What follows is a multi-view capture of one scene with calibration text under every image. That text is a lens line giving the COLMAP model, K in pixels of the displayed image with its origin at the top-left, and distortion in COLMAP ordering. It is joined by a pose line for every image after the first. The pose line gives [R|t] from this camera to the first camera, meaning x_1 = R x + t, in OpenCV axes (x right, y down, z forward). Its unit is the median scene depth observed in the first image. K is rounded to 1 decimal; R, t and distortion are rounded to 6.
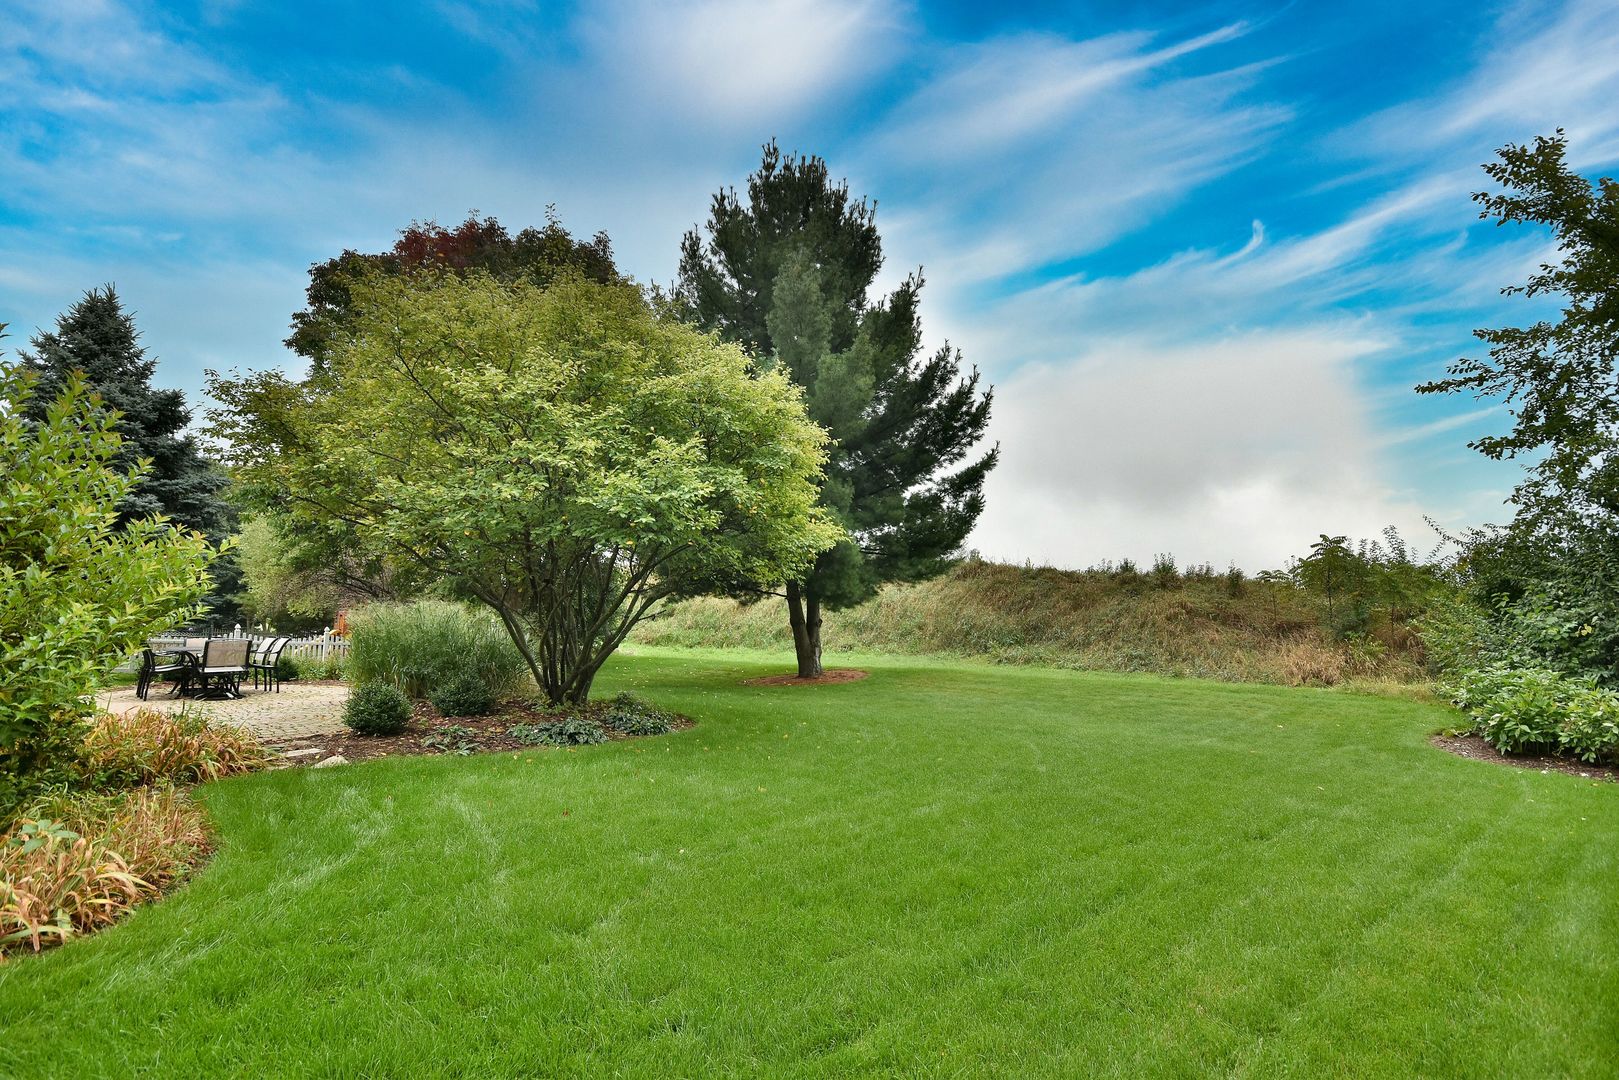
lens RADIAL K [[791.5, 0, 811.0], [0, 791.5, 545.1], [0, 0, 1]] dist [0.000524, -0.001634]
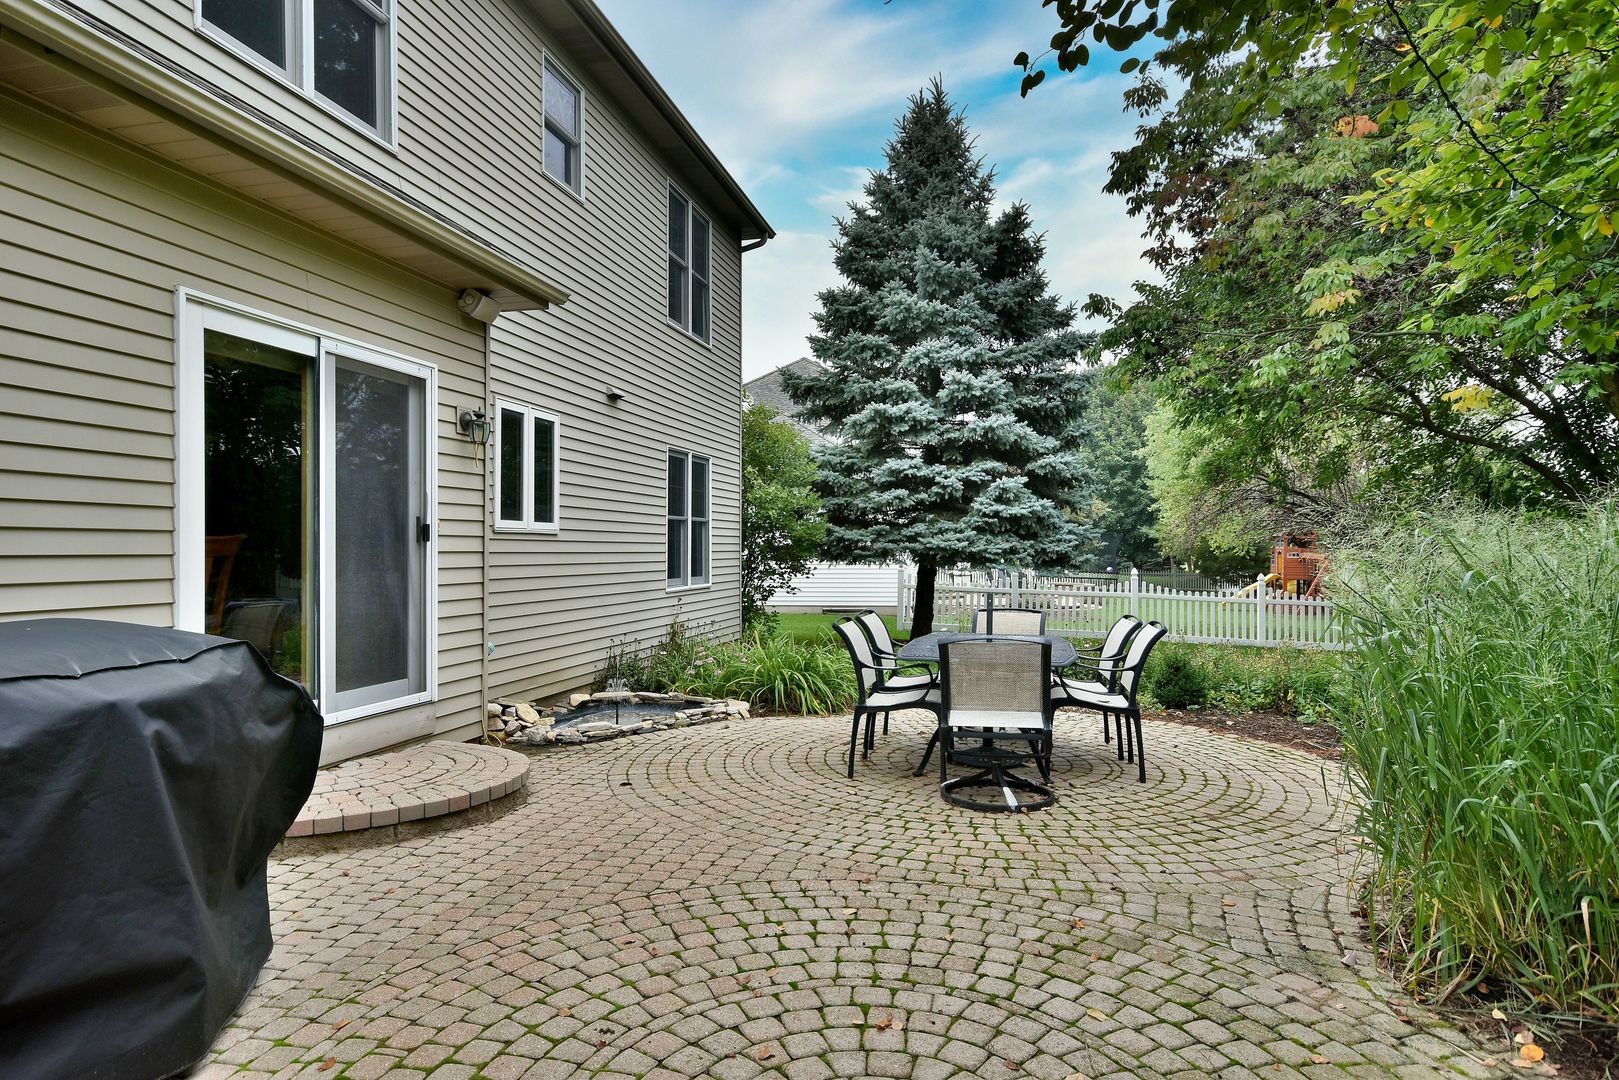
lens RADIAL K [[983.0, 0, 810.6], [0, 983.0, 546.0], [0, 0, 1]] dist [0.008455, 0.000608]
pose [[0.560945, -0.009155, -0.827802, -0.236198], [0.078306, 0.996042, 0.042047, 0.031808], [0.824141, -0.088408, 0.559442, 0.387011]]
